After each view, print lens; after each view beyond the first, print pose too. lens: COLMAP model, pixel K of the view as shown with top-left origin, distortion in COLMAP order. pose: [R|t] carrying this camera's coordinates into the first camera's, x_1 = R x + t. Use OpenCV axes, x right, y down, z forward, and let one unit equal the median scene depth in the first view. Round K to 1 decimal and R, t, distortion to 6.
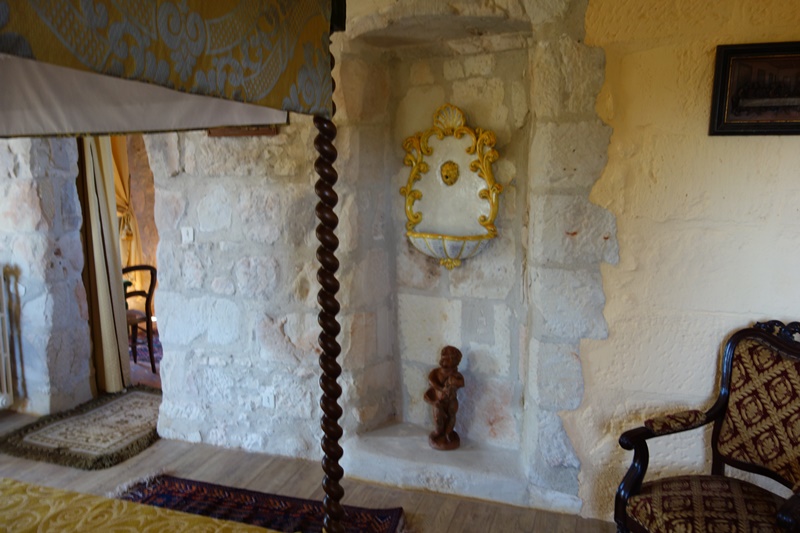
lens RADIAL K [[637.7, 0, 400.3], [0, 637.7, 268.5], [0, 0, 1]] dist [0.020500, -0.012100]
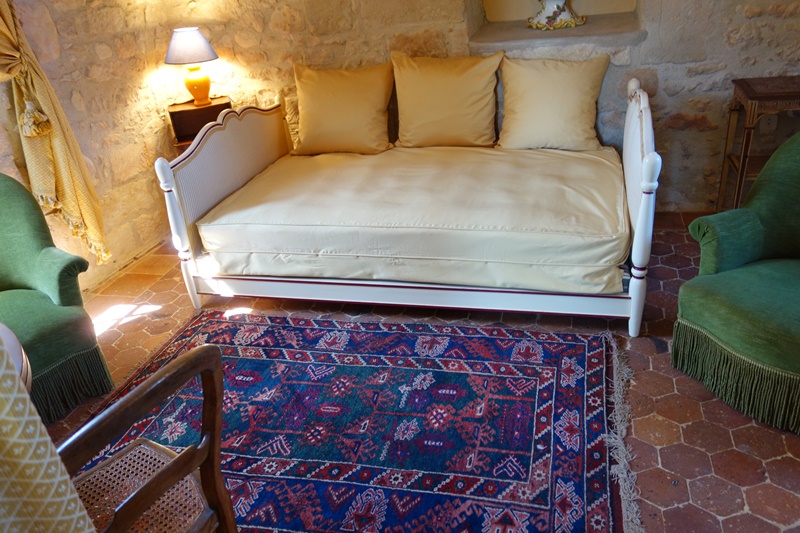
lens RADIAL K [[637.7, 0, 401.7], [0, 637.7, 269.6], [0, 0, 1]] dist [0.020500, -0.012100]
pose [[0.989494, -0.127689, 0.067797, -0.233351], [0.101127, 0.946449, 0.306608, -0.066739], [-0.103317, -0.296530, 0.949418, 0.553343]]
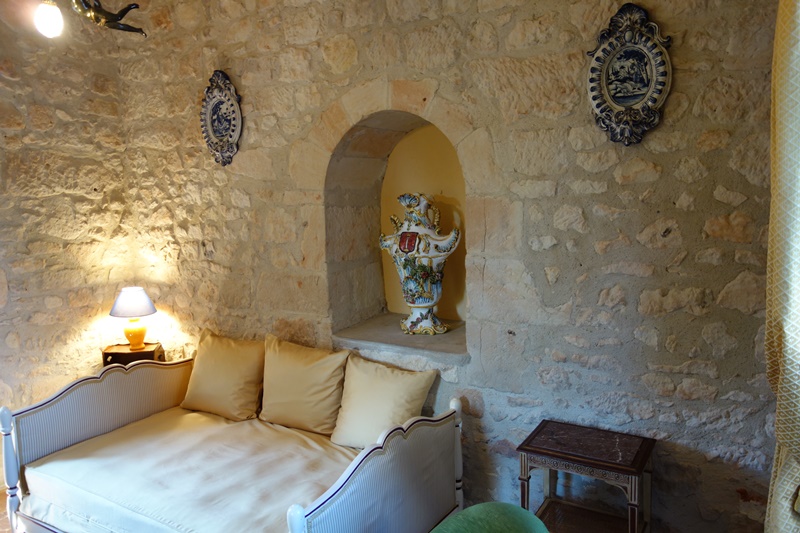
lens RADIAL K [[637.7, 0, 401.3], [0, 637.7, 266.0], [0, 0, 1]] dist [0.020500, -0.012100]
pose [[0.983621, 0.015008, -0.179621, 0.024067], [-0.017378, 0.999781, -0.011625, -0.128717], [0.179408, 0.014556, 0.983667, 0.548623]]
